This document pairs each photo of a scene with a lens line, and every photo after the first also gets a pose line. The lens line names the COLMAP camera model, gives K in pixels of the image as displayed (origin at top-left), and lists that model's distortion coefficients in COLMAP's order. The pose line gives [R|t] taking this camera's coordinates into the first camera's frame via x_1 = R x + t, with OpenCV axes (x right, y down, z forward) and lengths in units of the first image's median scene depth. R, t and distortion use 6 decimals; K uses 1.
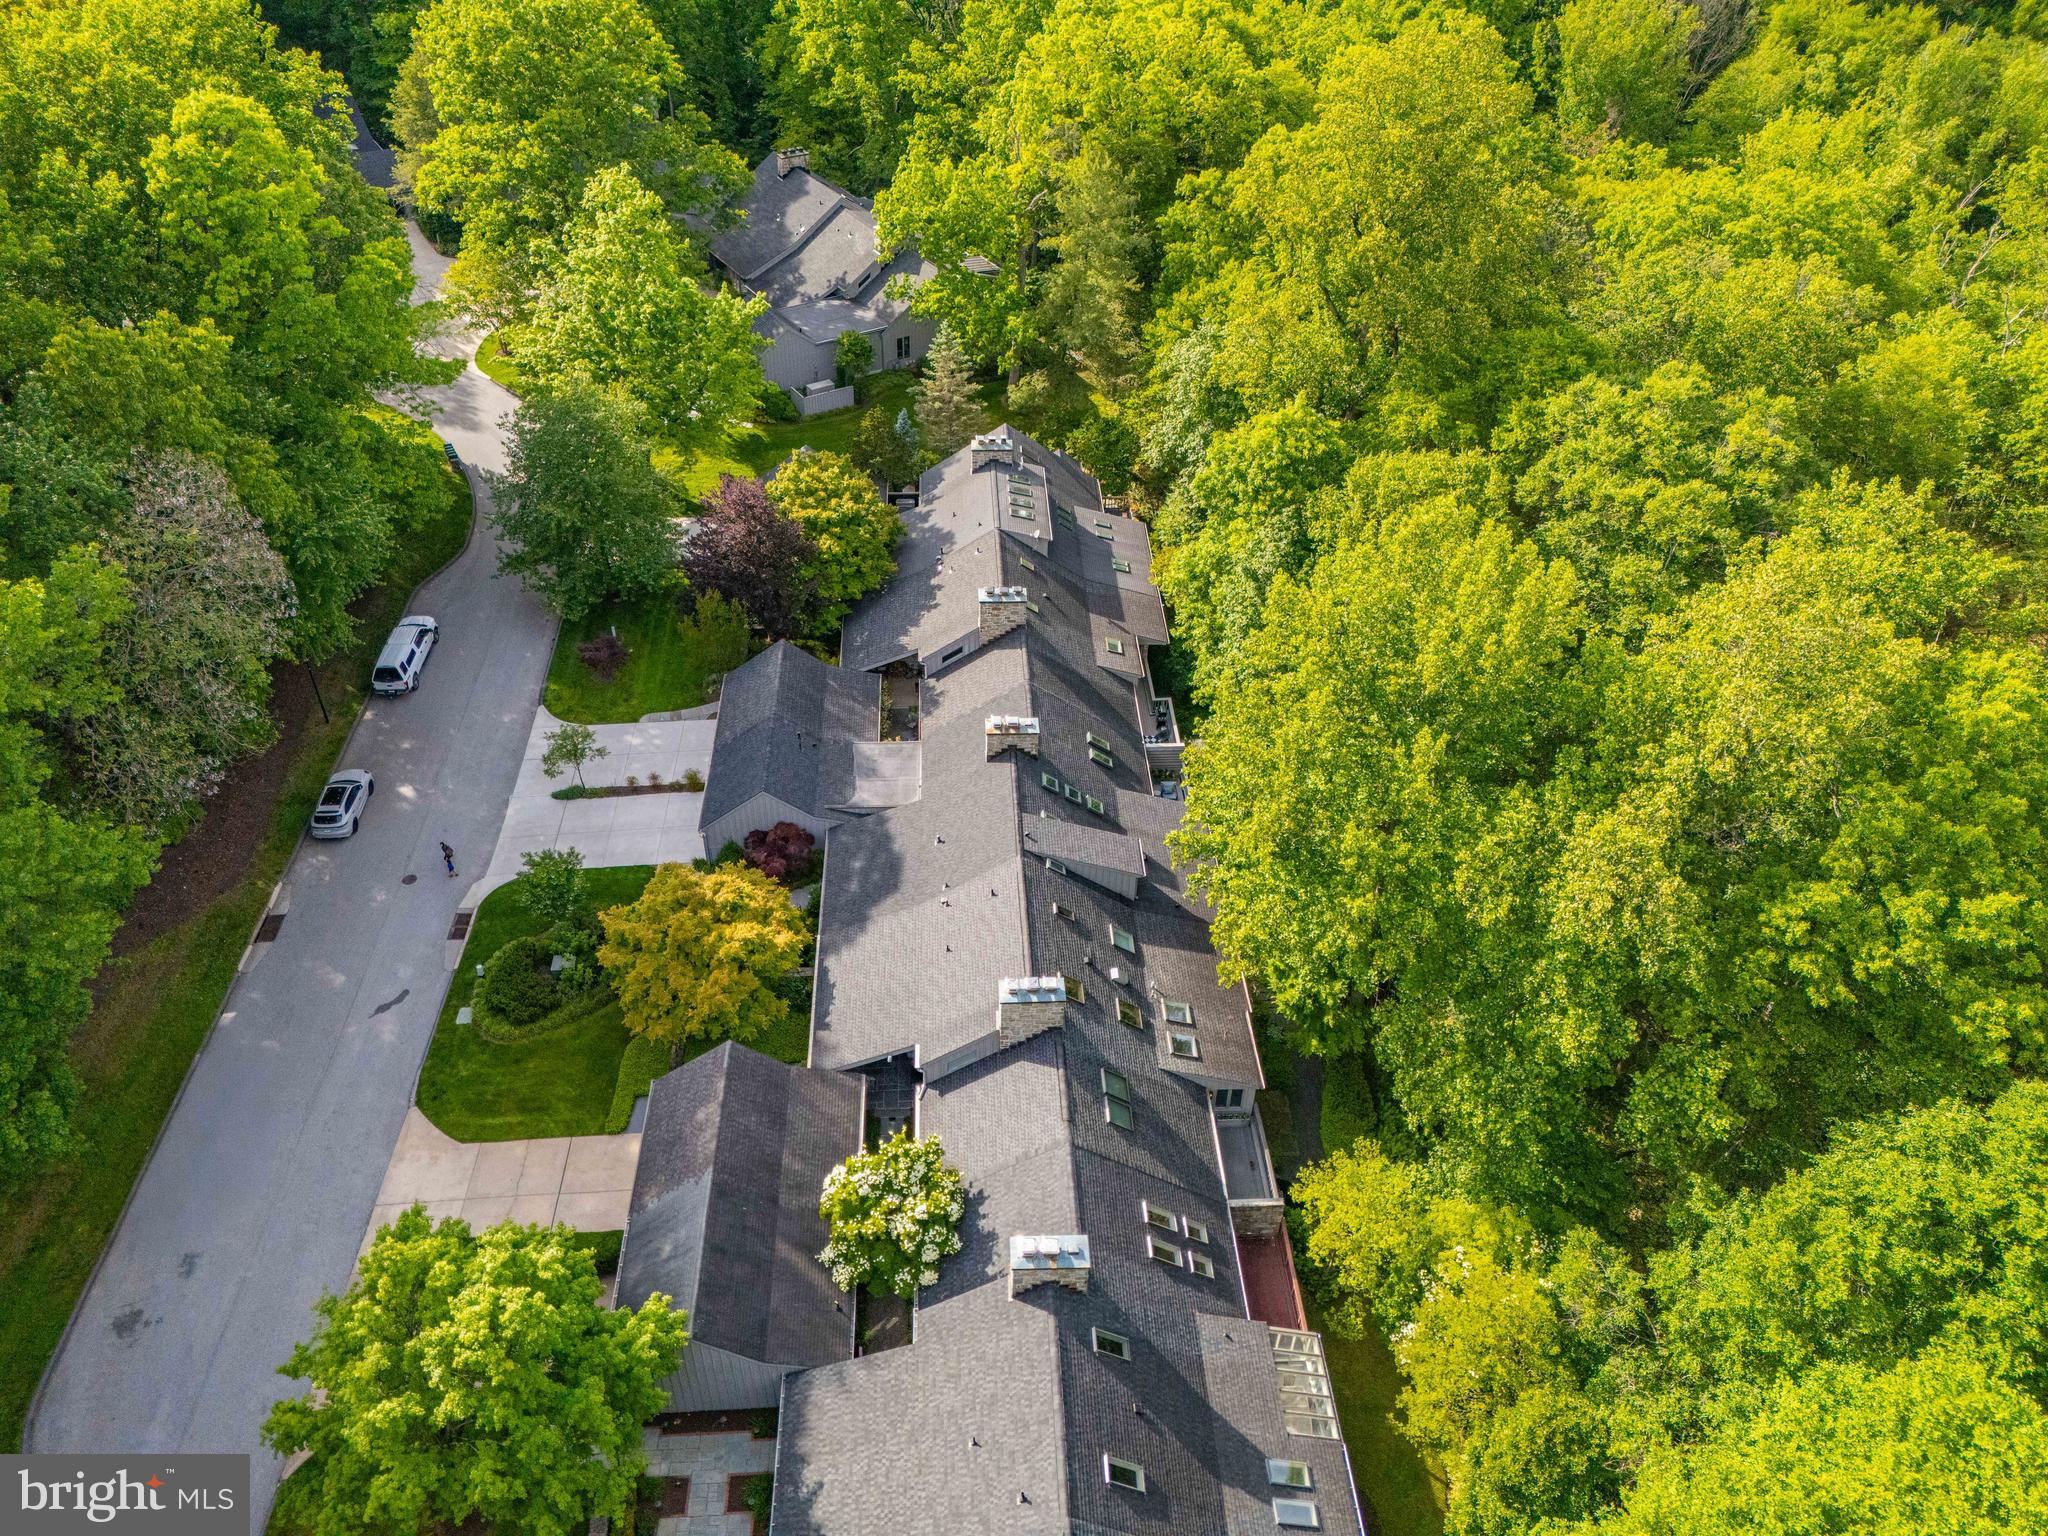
lens RADIAL K [[1497.7, 0, 1024.1], [0, 1497.7, 749.7], [0, 0, 1]] dist [0.094279, -0.103179]
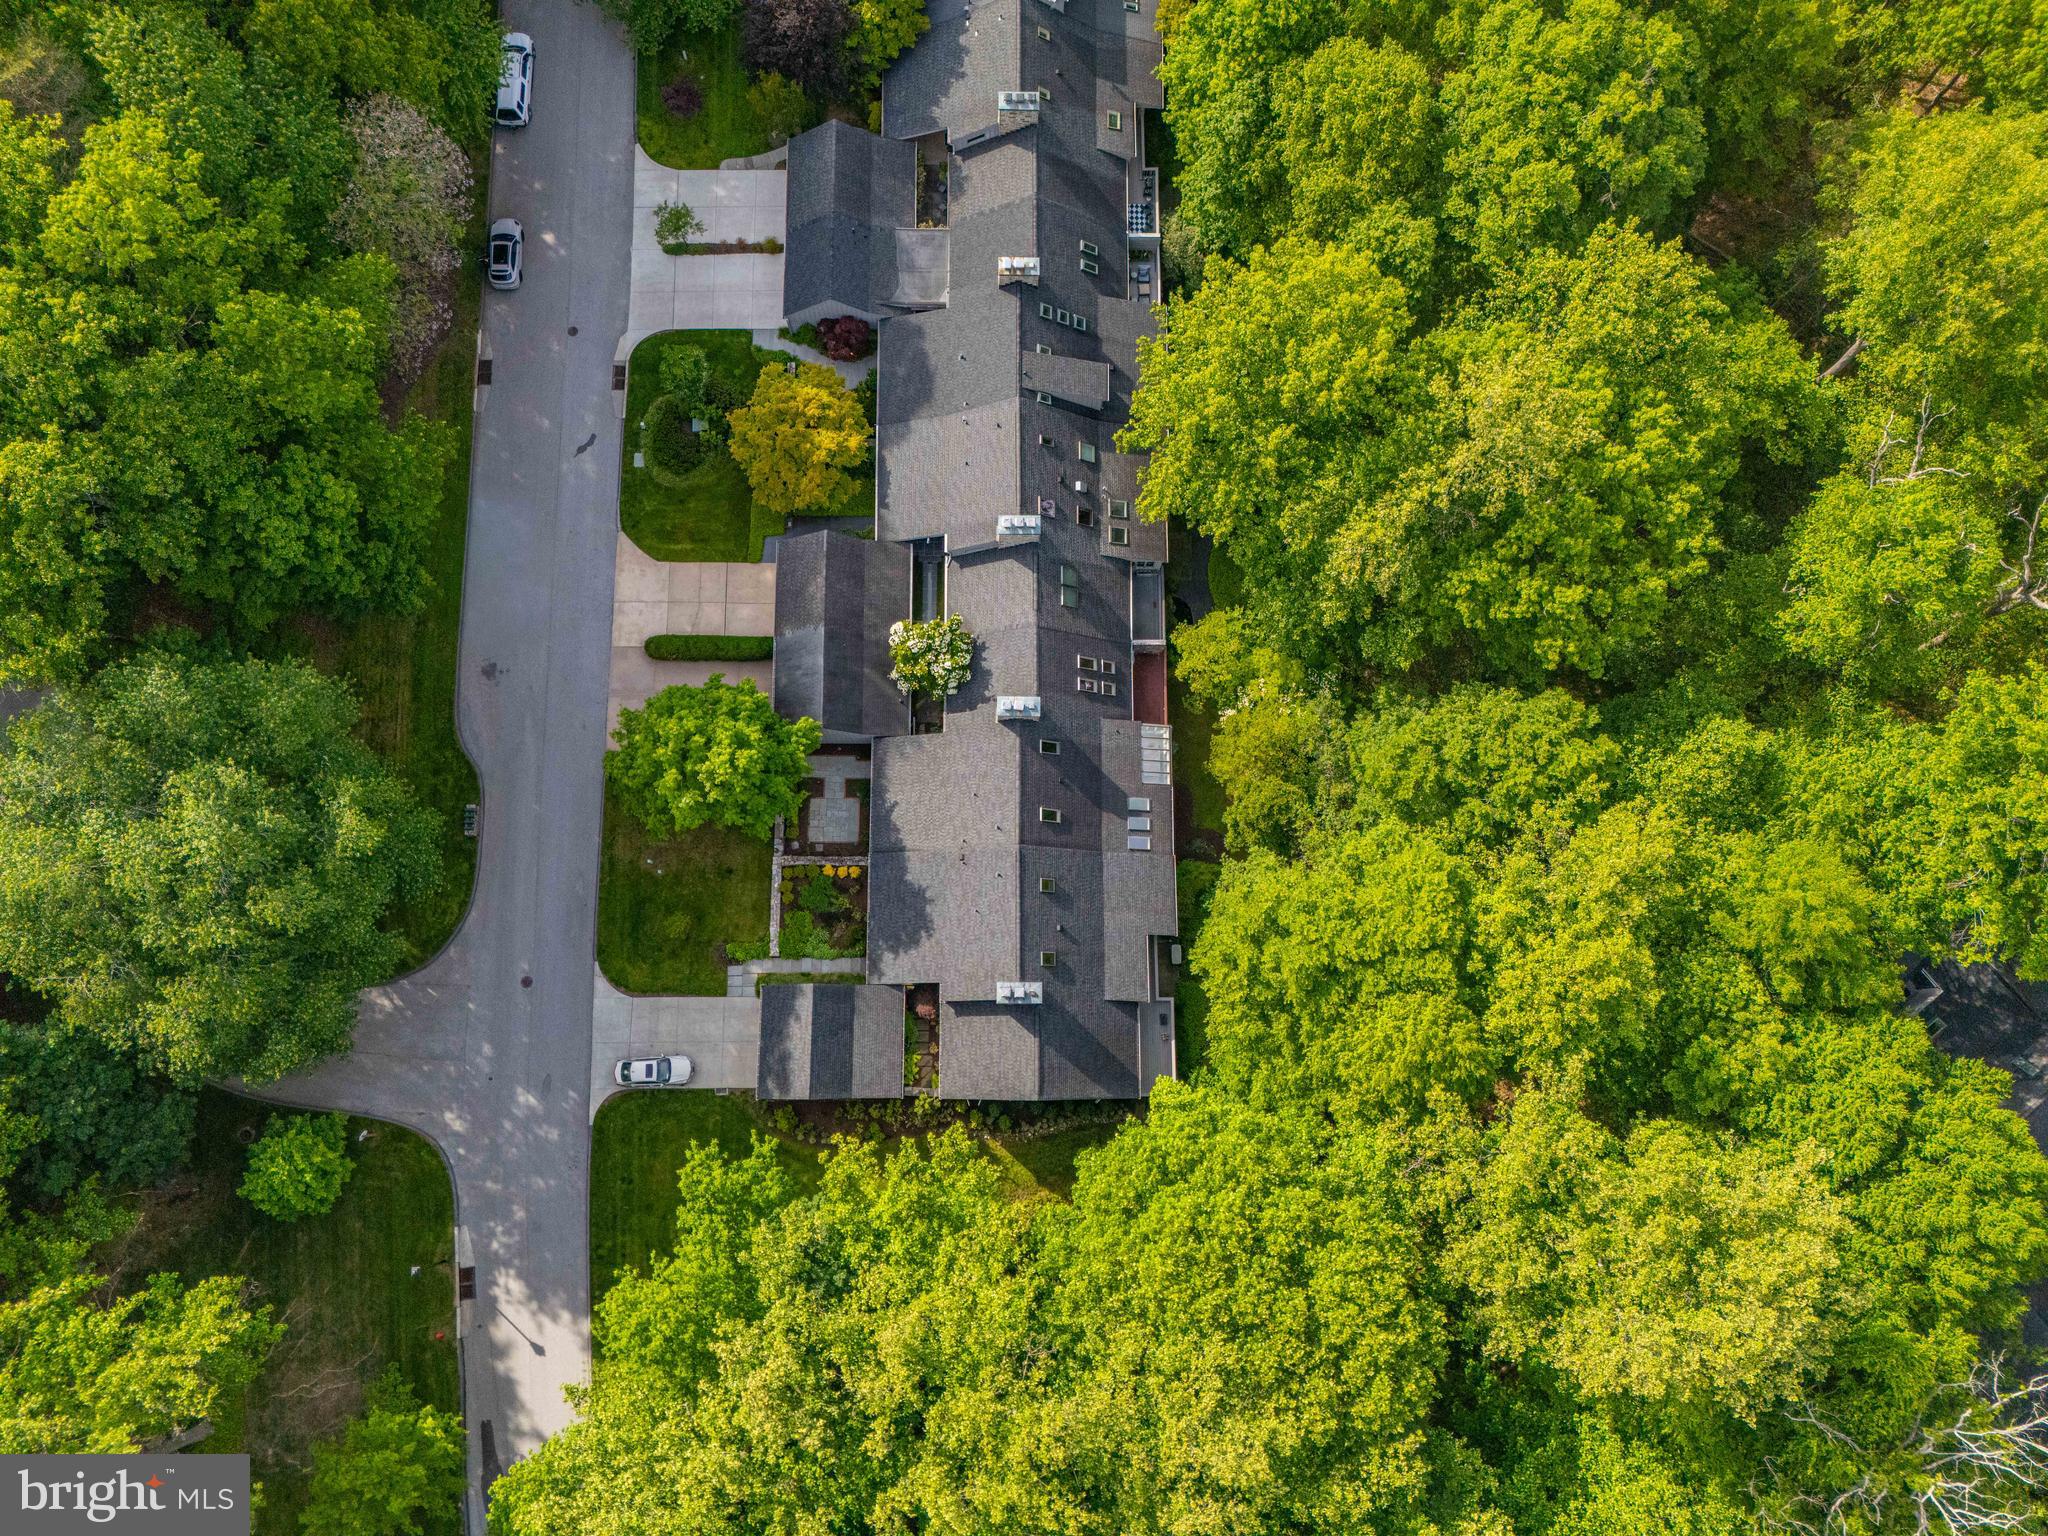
lens RADIAL K [[1451.0, 0, 1002.7], [0, 1451.0, 770.8], [0, 0, 1]] dist [0.187874, -0.321777]
pose [[0.998622, 0.048840, -0.019205, 0.026742], [-0.026127, 0.780036, 0.625189, -0.527966], [0.045515, -0.623826, 0.780237, -0.307393]]
